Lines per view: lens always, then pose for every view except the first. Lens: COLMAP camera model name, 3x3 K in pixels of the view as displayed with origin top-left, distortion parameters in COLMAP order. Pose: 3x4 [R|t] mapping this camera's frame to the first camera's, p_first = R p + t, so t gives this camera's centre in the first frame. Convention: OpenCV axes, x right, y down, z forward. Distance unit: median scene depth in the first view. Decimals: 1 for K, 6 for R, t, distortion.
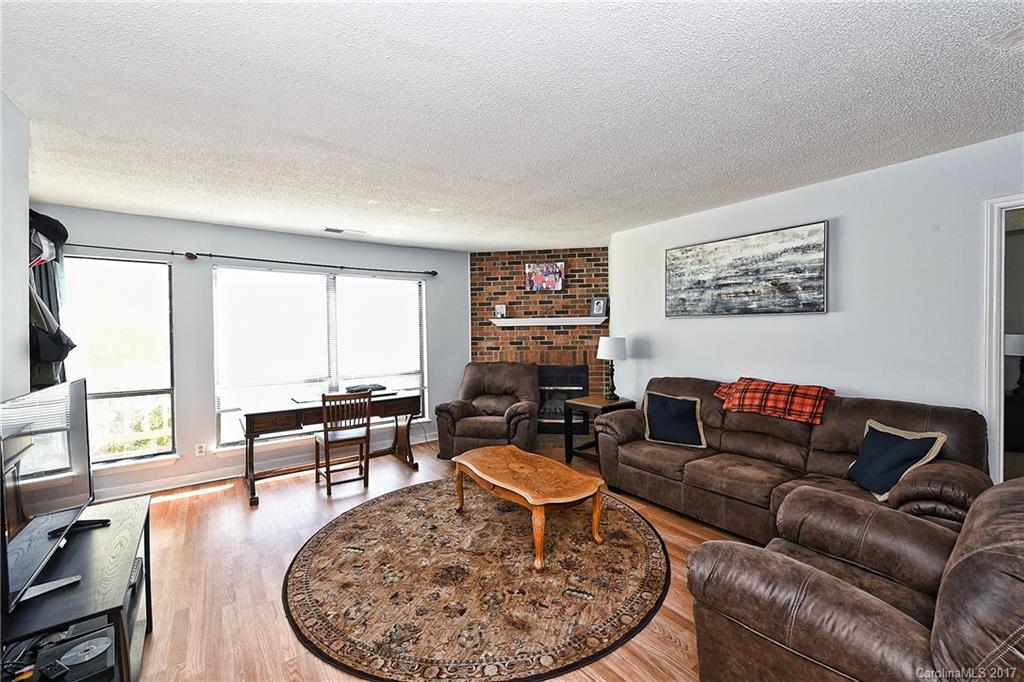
lens RADIAL K [[408.3, 0, 513.8], [0, 408.3, 335.9], [0, 0, 1]] dist [-0.001959, -0.000117]
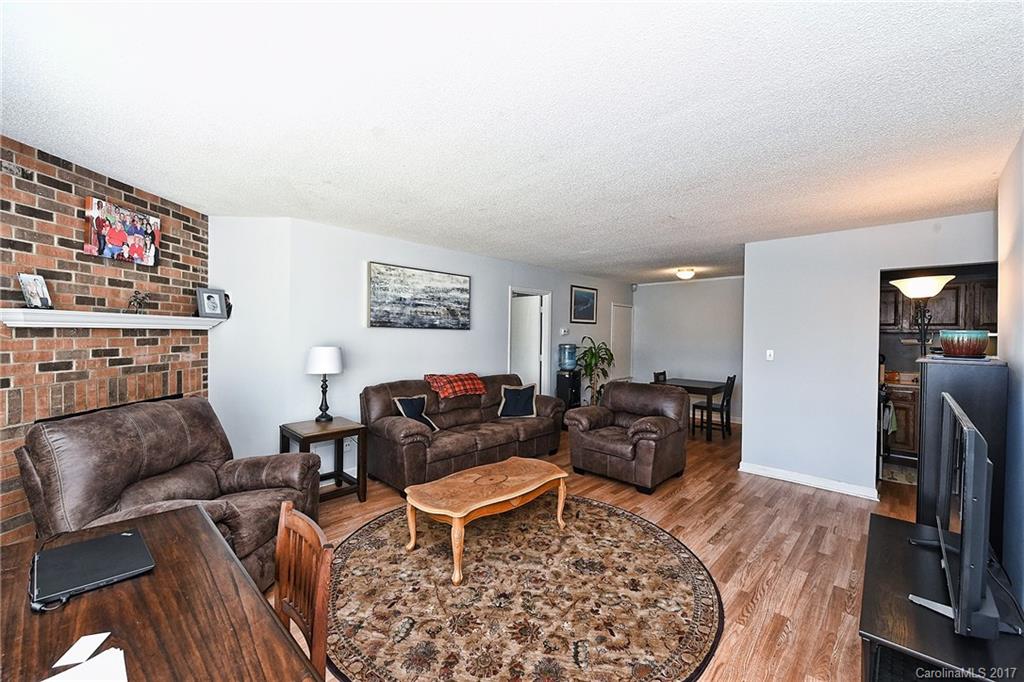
lens RADIAL K [[407.0, 0, 514.9], [0, 407.0, 337.8], [0, 0, 1]] dist [-0.000617, -0.000142]
pose [[-0.167626, 0.001729, 0.985849, -0.528457], [0.002032, 0.999997, -0.001408, -0.011792], [-0.985849, 0.001767, -0.167629, 0.606279]]
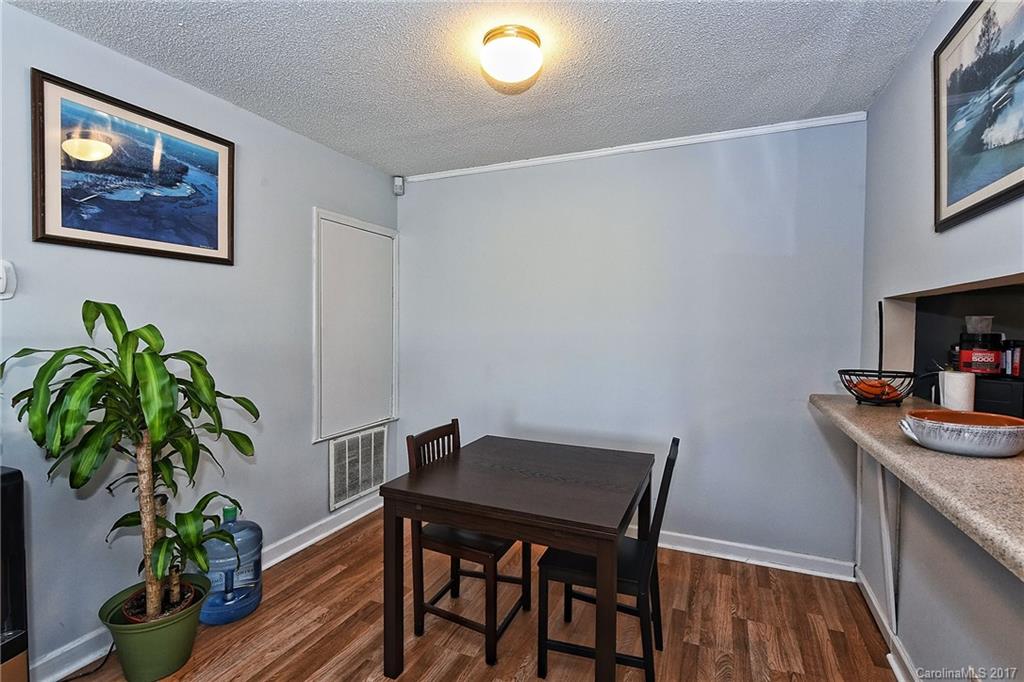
lens RADIAL K [[473.4, 0, 514.4], [0, 473.4, 336.3], [0, 0, 1]] dist [-0.003889, -0.000455]
pose [[-0.501230, -0.014667, 0.865190, 0.225113], [0.009294, 0.999707, 0.022331, 0.001873], [-0.865264, 0.019234, -0.500947, 0.109879]]
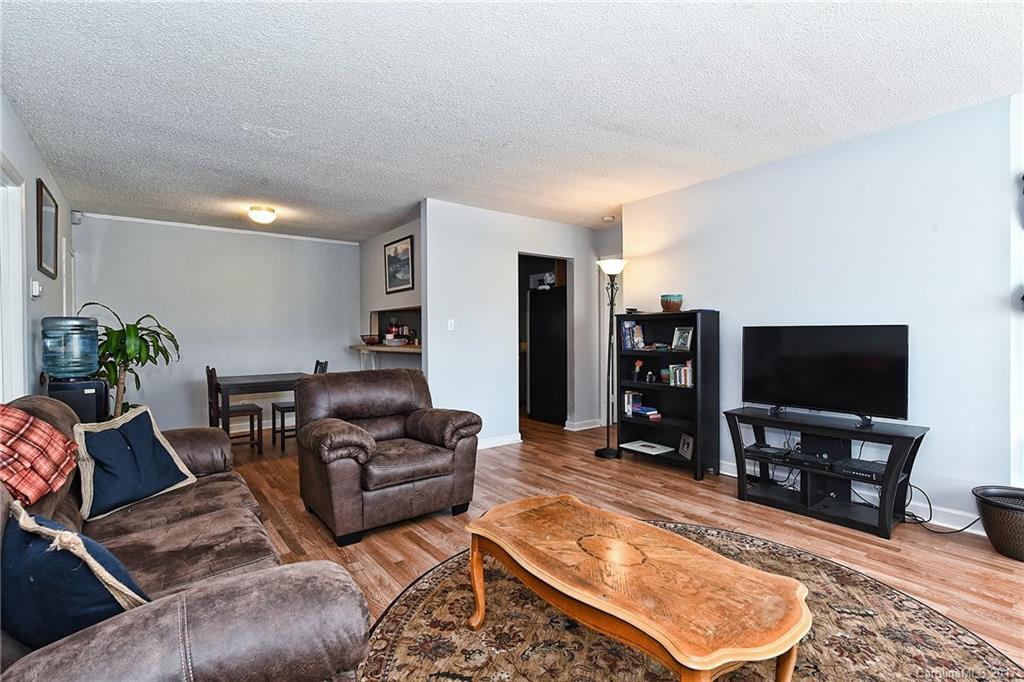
lens RADIAL K [[473.4, 0, 514.4], [0, 473.4, 336.3], [0, 0, 1]] dist [-0.003889, -0.000455]
pose [[-0.999465, 0.021573, -0.024564, 0.077744], [0.021082, 0.999576, 0.020073, 0.027438], [0.024987, 0.019544, -0.999497, 0.854725]]
